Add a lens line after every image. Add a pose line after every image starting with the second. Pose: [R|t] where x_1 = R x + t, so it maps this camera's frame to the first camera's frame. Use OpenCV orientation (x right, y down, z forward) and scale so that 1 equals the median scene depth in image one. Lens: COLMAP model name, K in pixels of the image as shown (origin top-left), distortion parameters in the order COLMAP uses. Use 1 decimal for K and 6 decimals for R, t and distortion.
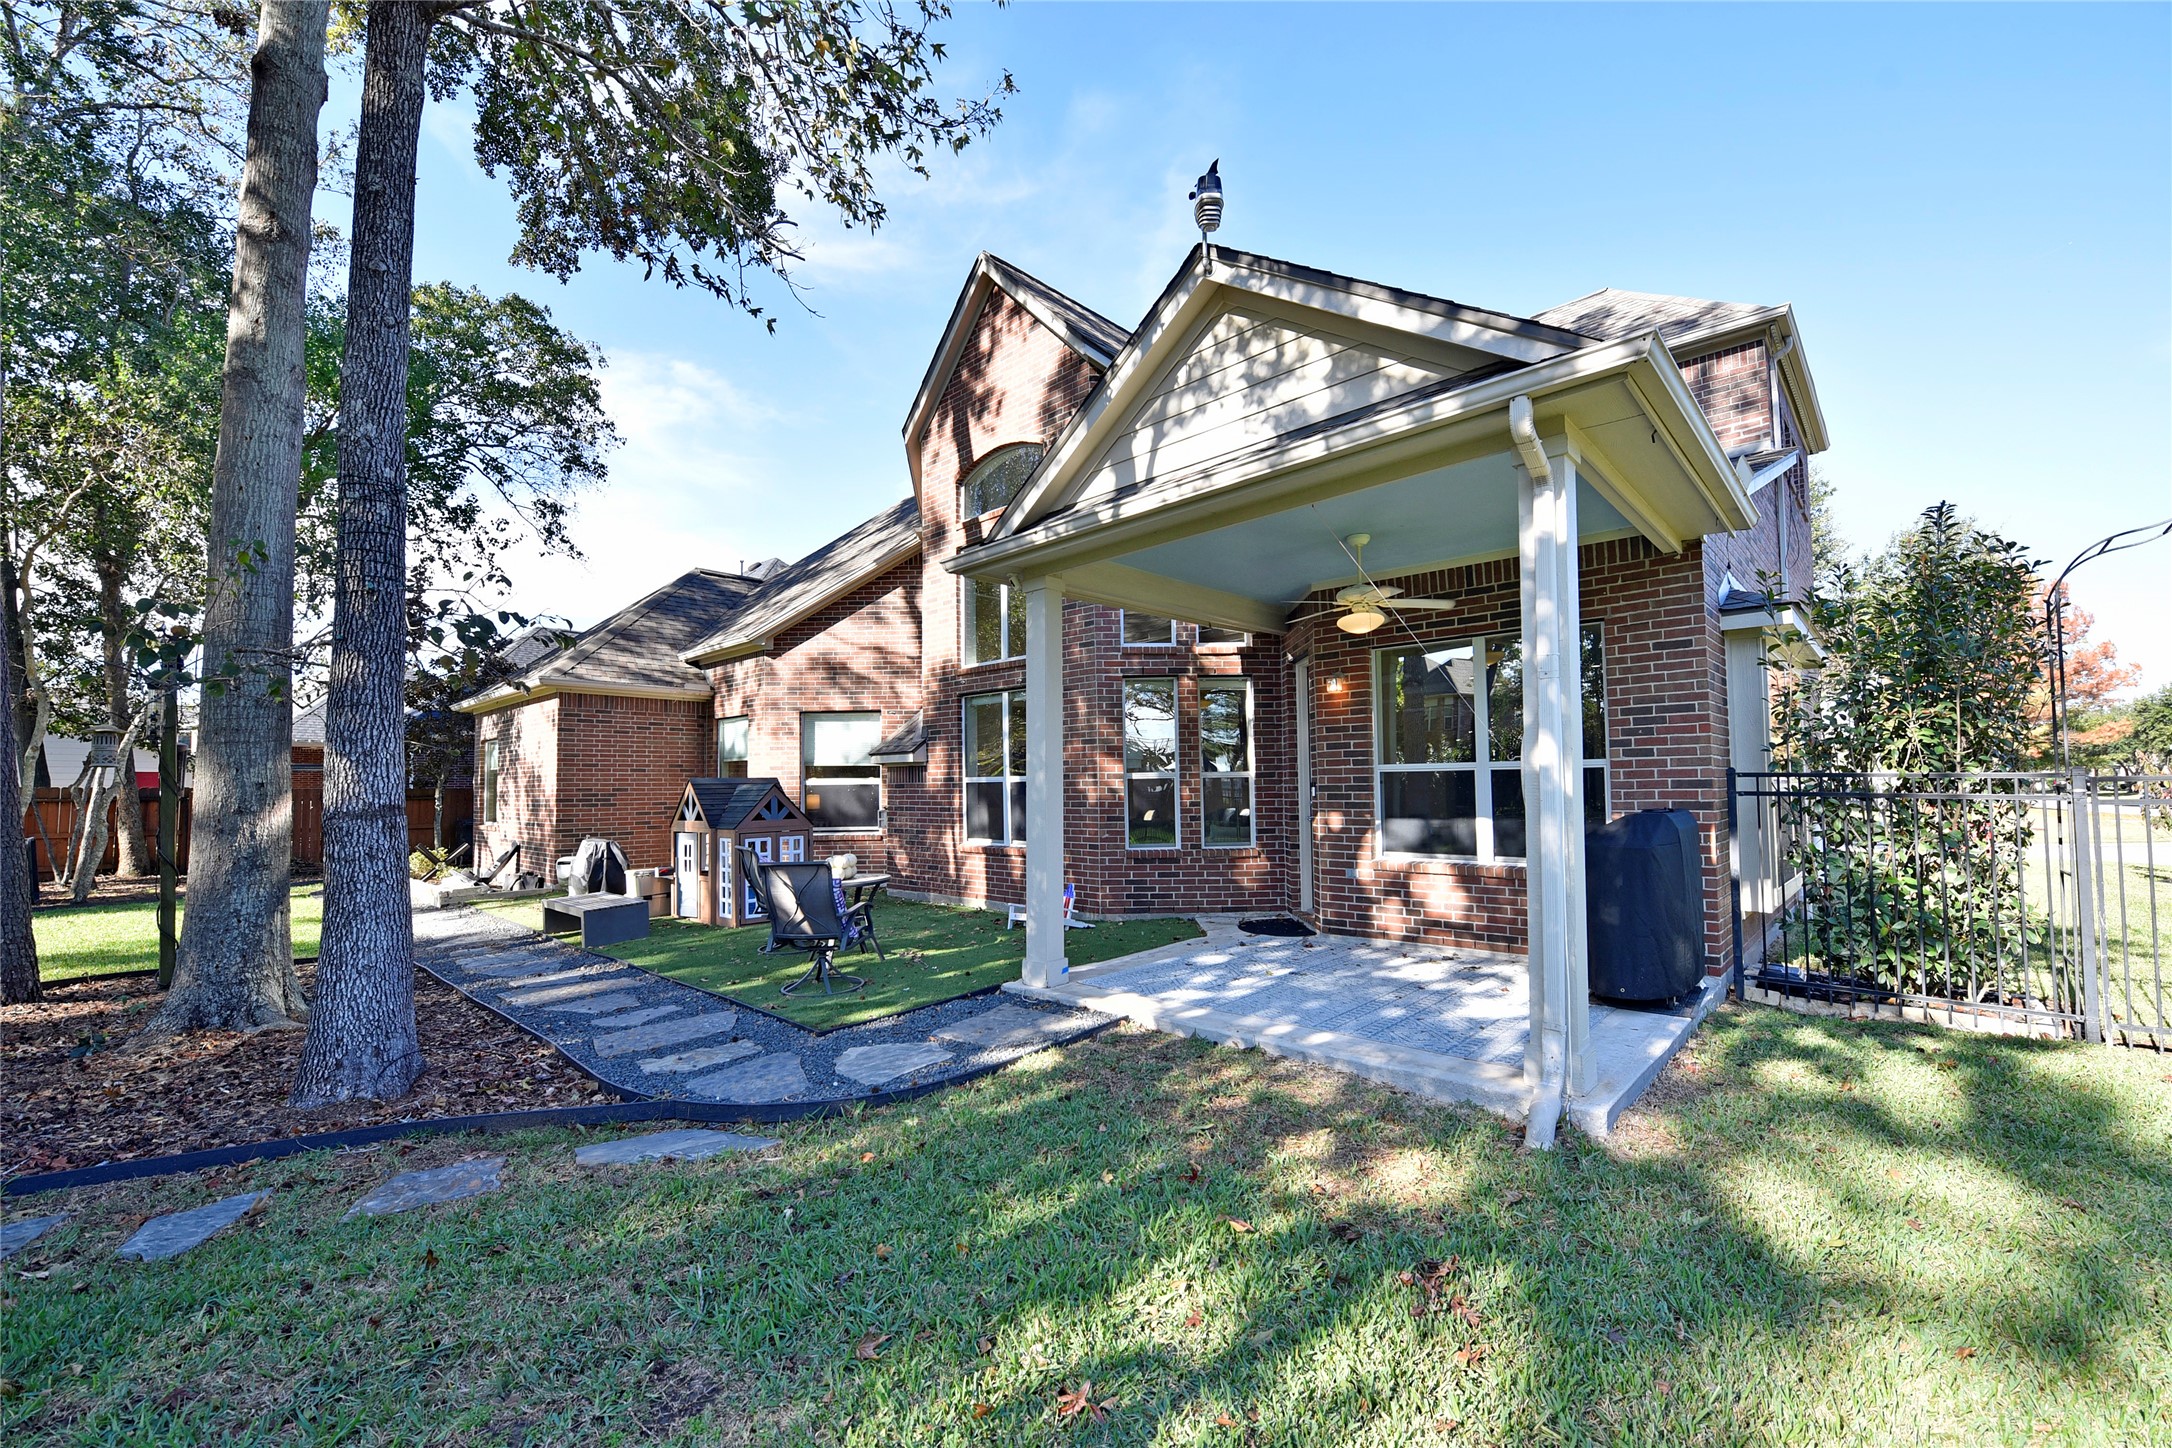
lens RADIAL K [[883.8, 0, 1084.2], [0, 883.8, 741.6], [0, 0, 1]] dist [-0.001431, -0.000141]
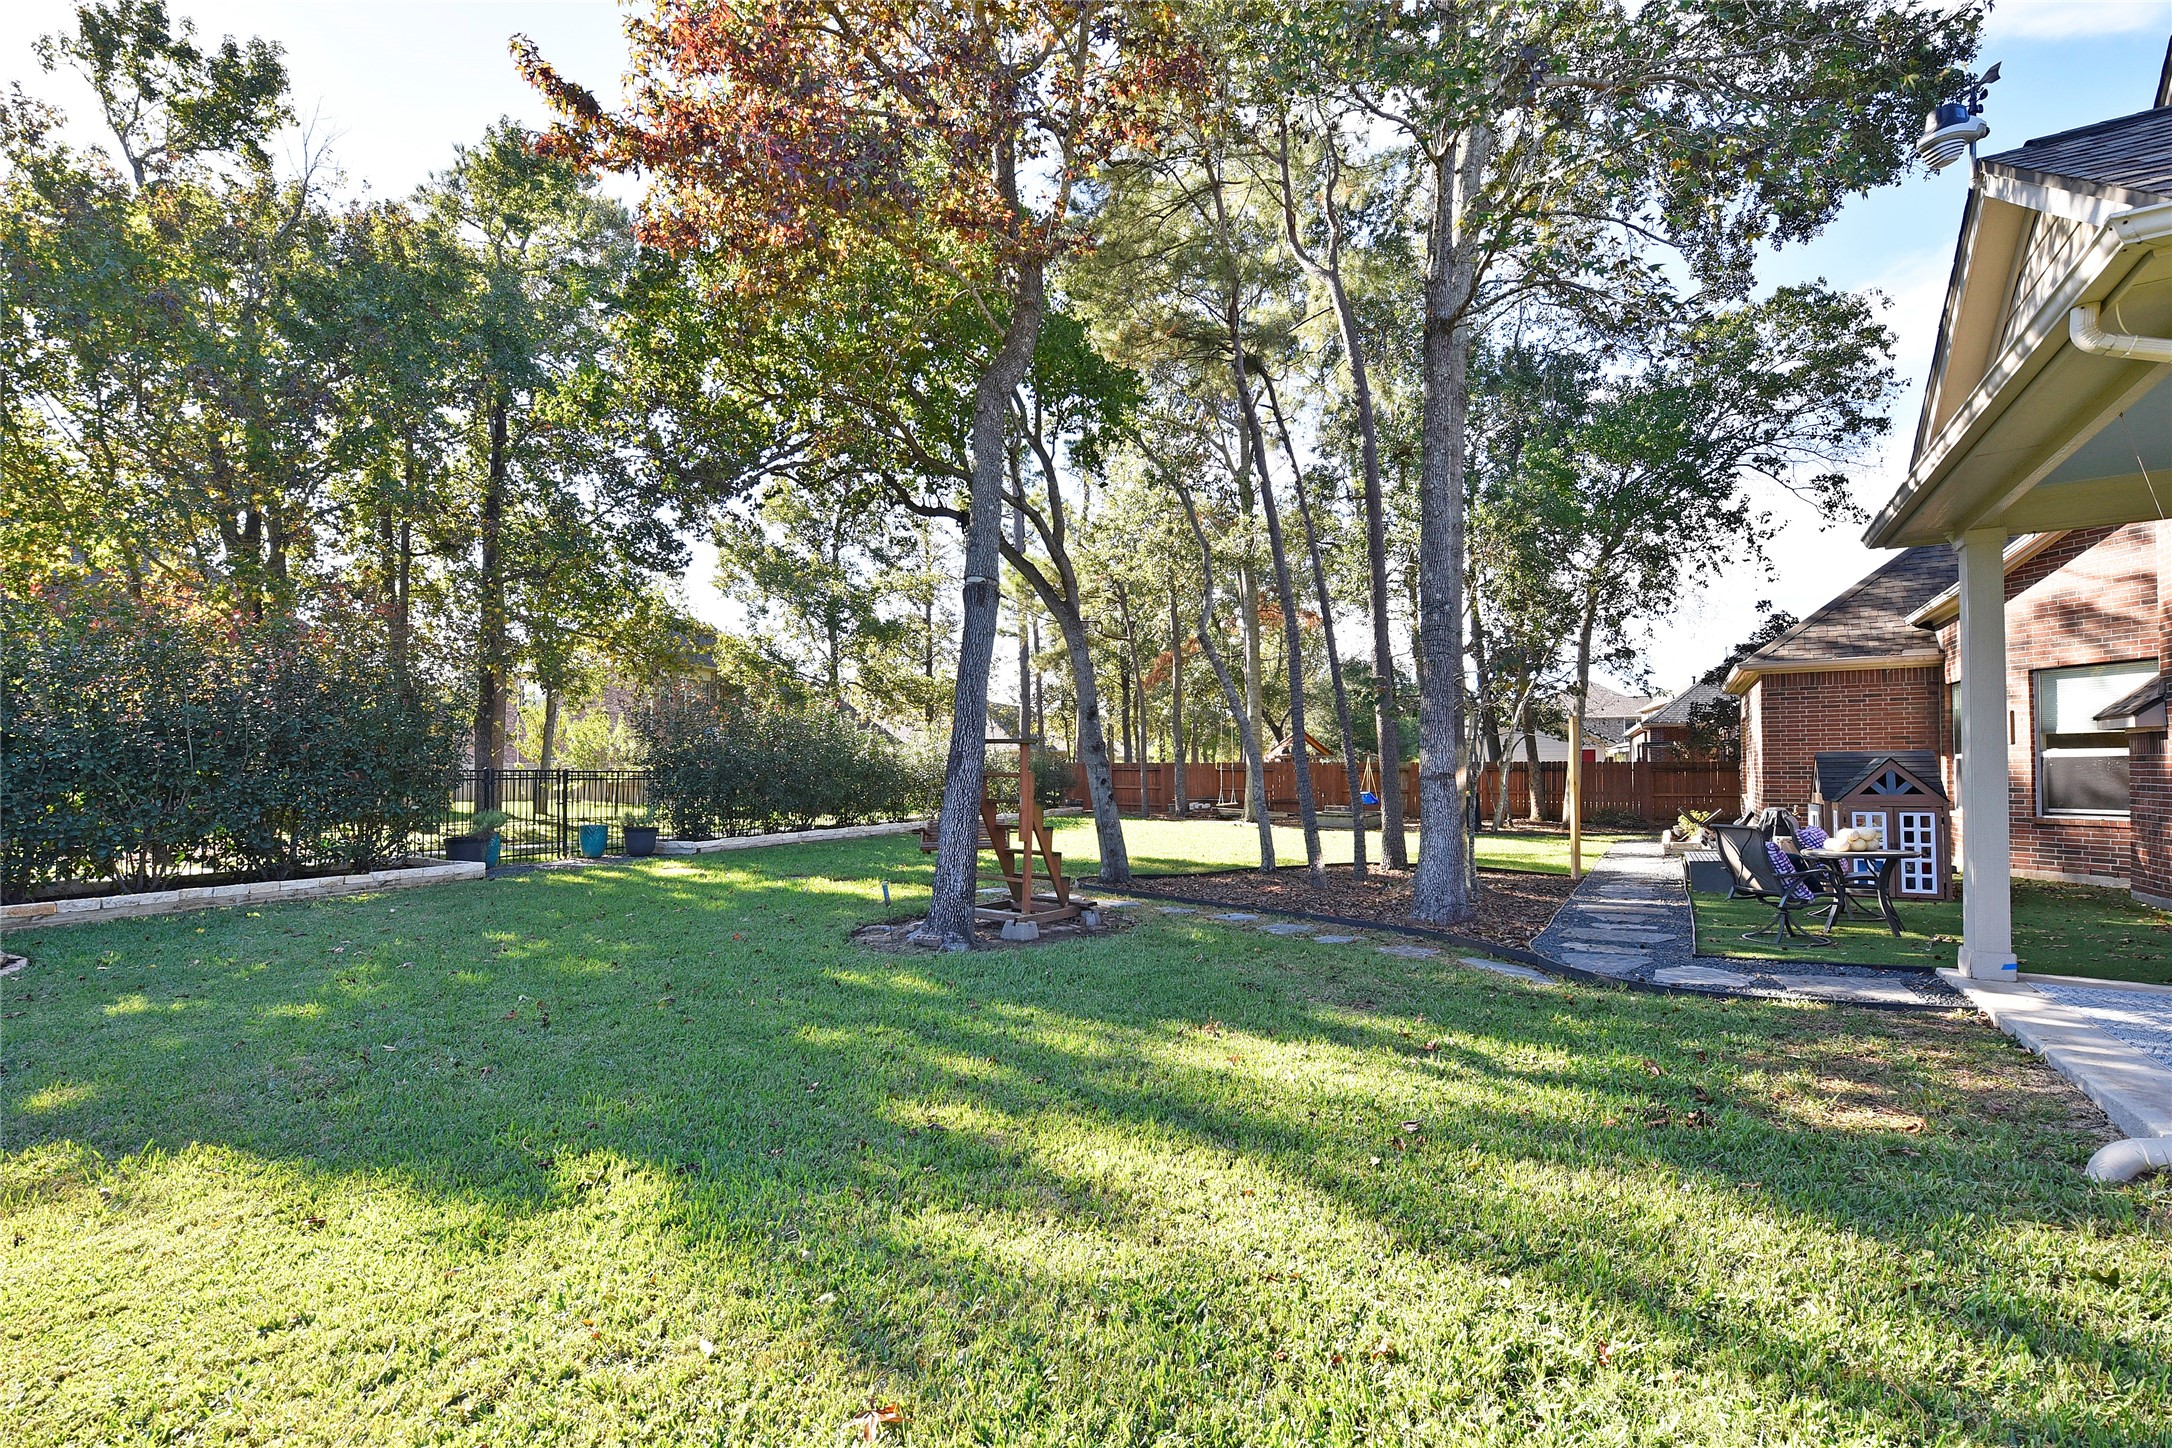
lens RADIAL K [[883.8, 0, 1084.2], [0, 883.8, 741.6], [0, 0, 1]] dist [-0.001431, -0.000141]
pose [[0.177379, -0.023143, -0.983870, 0.357628], [0.054507, 0.998420, -0.013659, -0.003832], [0.982632, -0.051205, 0.178361, -0.034110]]
